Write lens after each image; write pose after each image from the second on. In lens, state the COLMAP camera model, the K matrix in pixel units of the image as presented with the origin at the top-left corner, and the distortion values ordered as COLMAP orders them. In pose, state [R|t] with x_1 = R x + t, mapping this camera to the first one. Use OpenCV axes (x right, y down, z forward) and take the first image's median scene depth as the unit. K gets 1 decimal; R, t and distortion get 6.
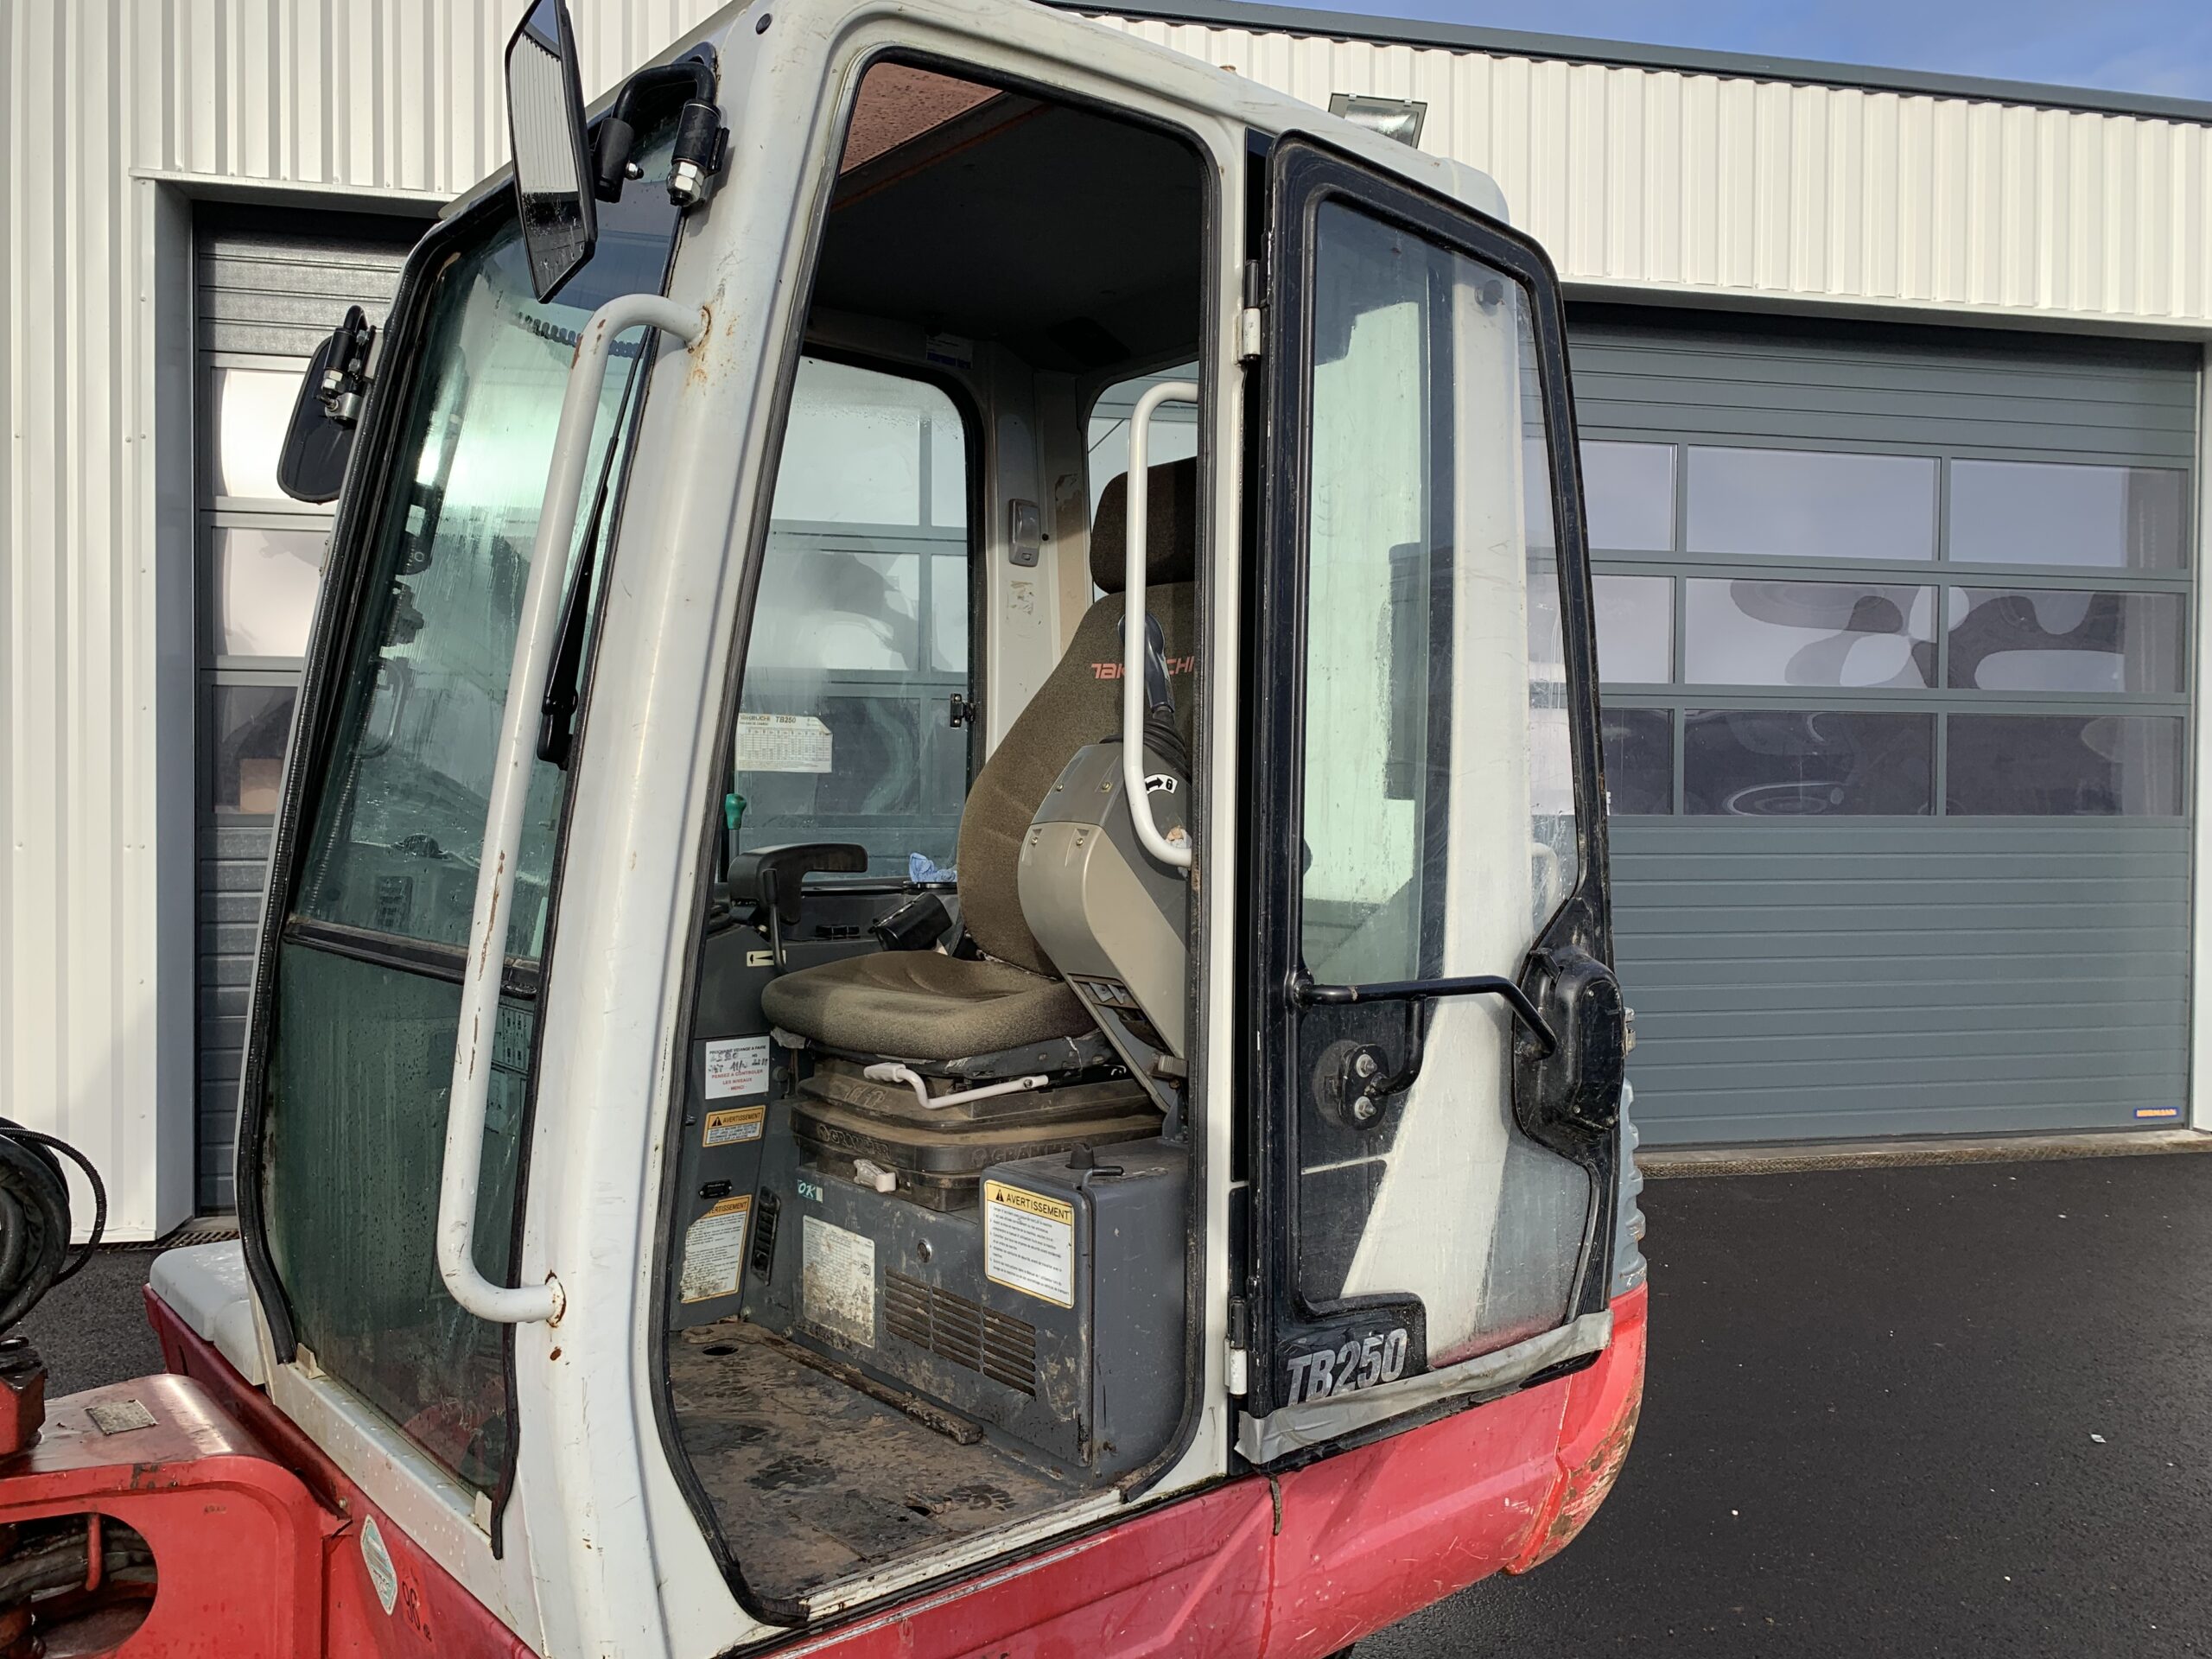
lens RADIAL K [[1677.4, 0, 1086.0], [0, 1677.4, 790.5], [0, 0, 1]] dist [0.029399, -0.003316]
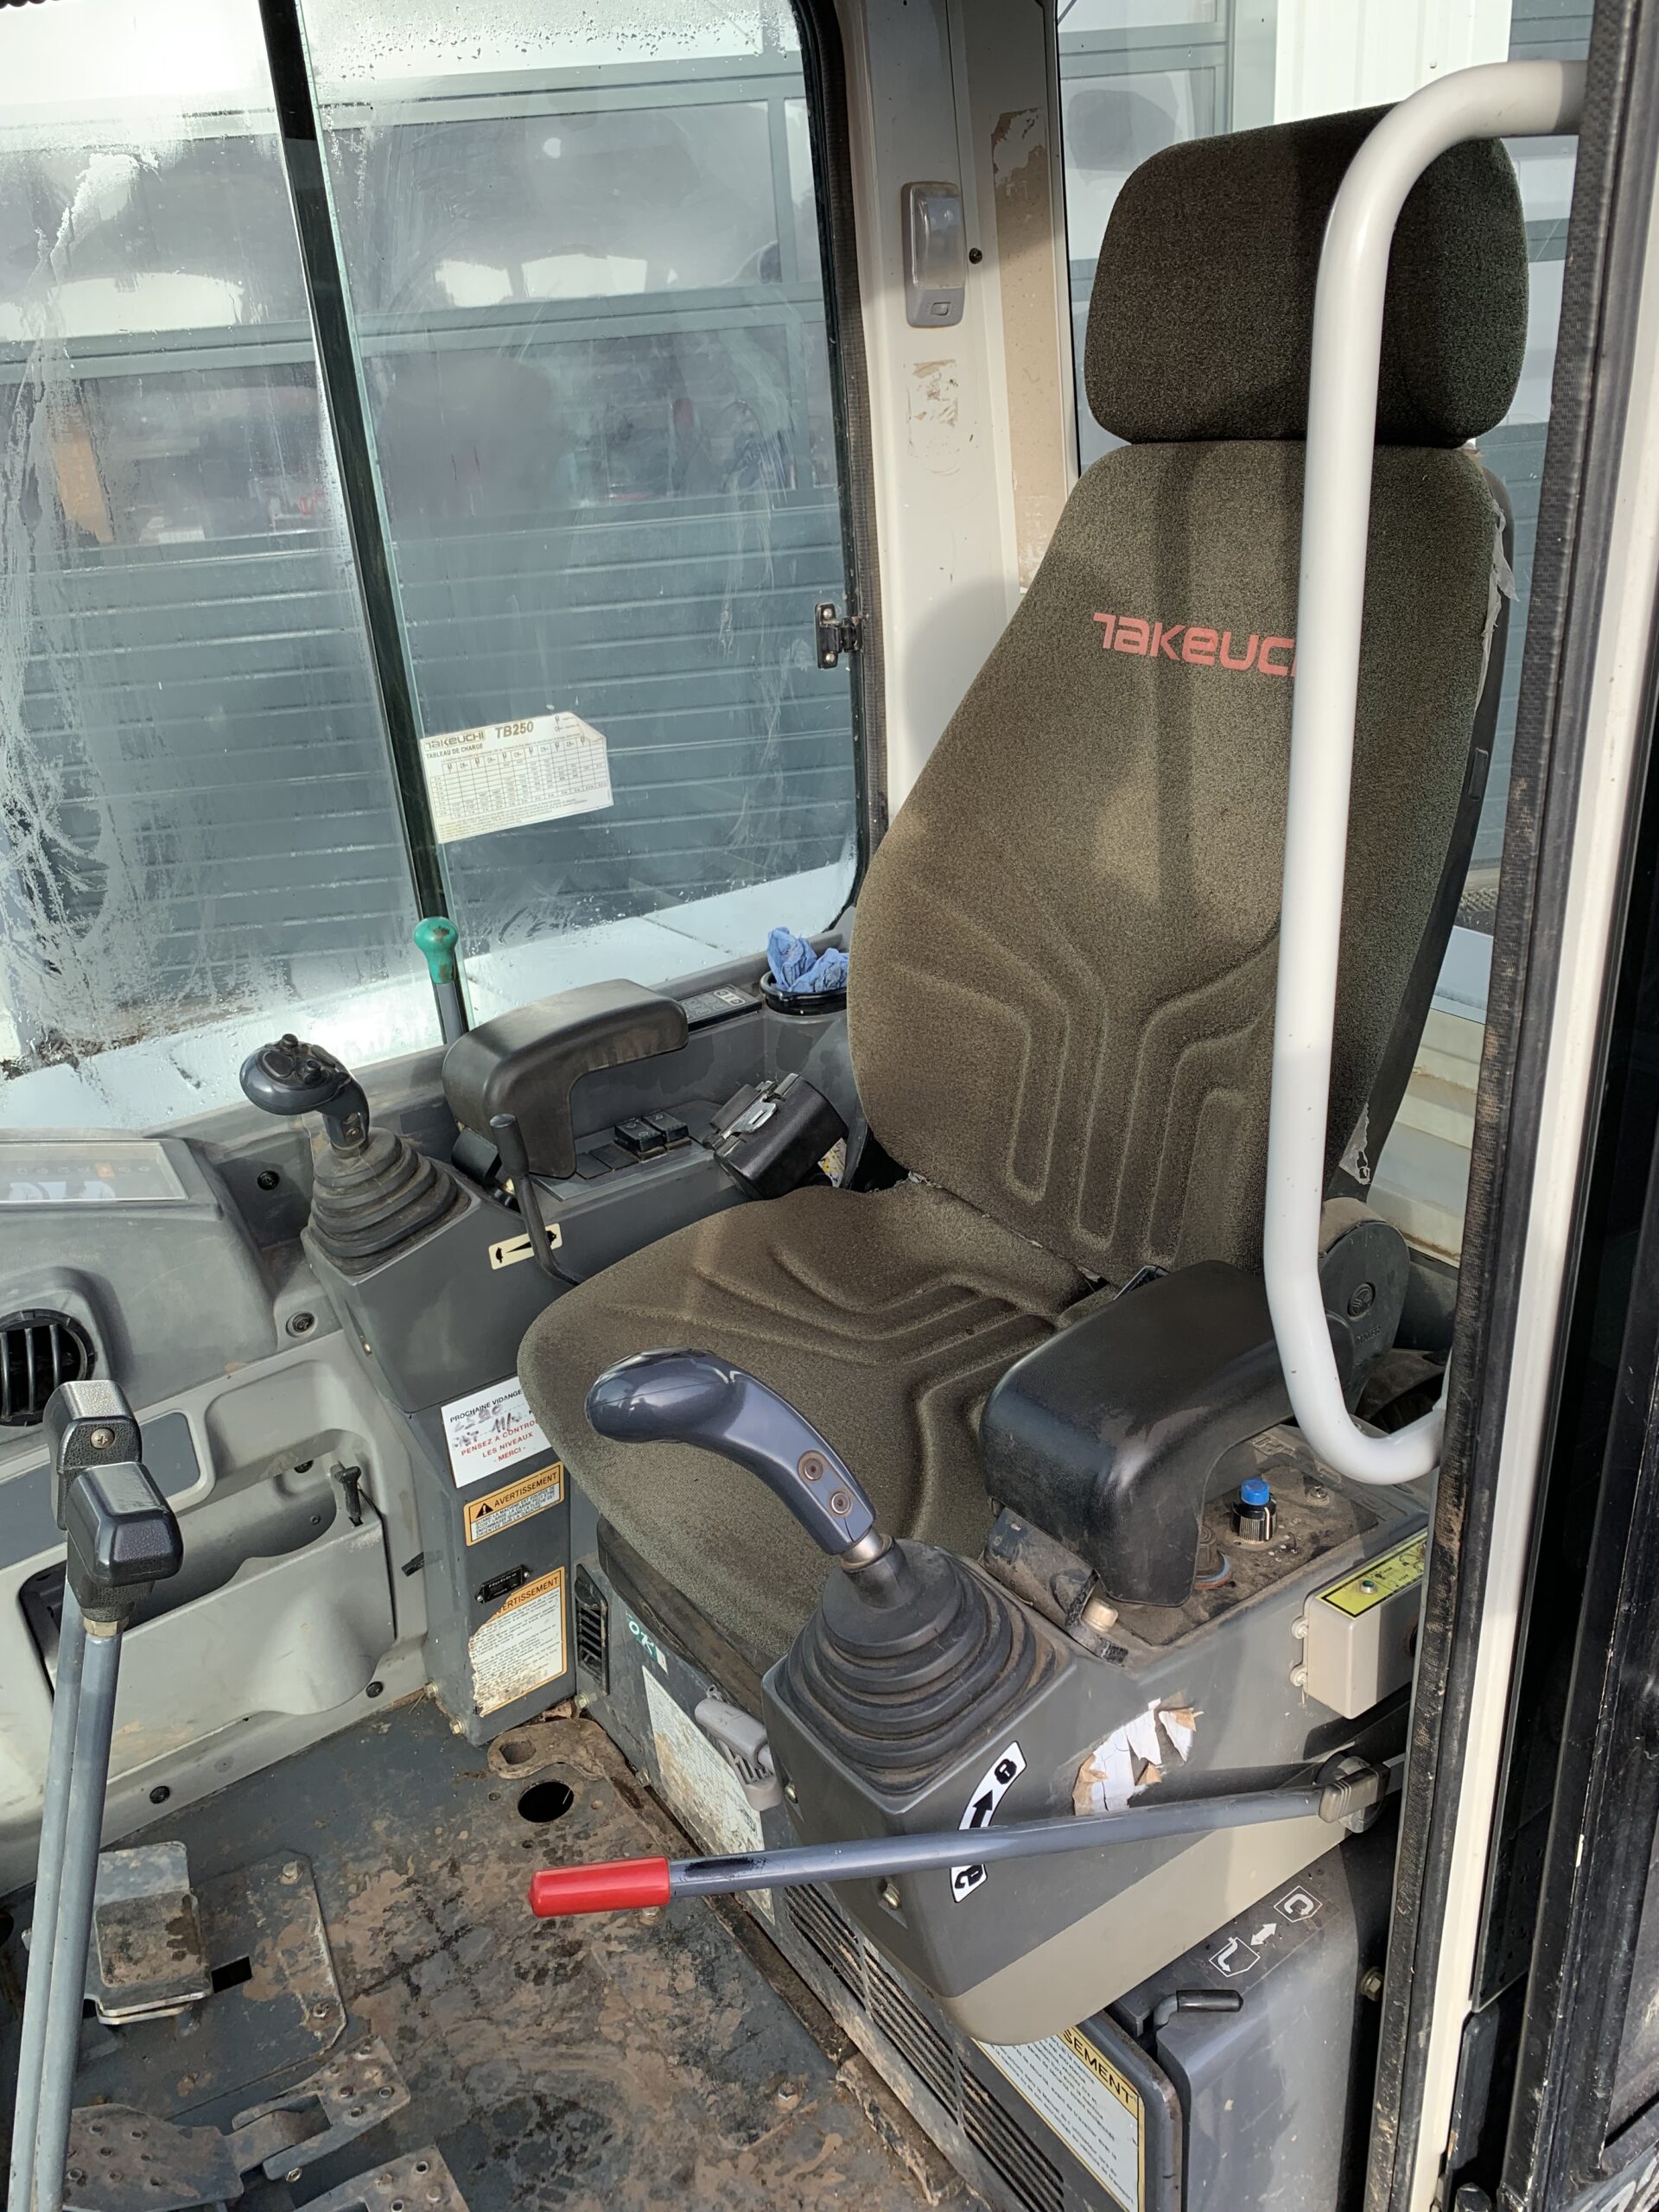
lens RADIAL K [[1654.8, 0, 829.5], [0, 1654.8, 1106.0], [0, 0, 1]] dist [0.022028, -0.003708]
pose [[0.993387, -0.035409, -0.109220, -0.025059], [0.079642, 0.897711, 0.433327, -0.160150], [0.082704, -0.439160, 0.894594, 0.491640]]
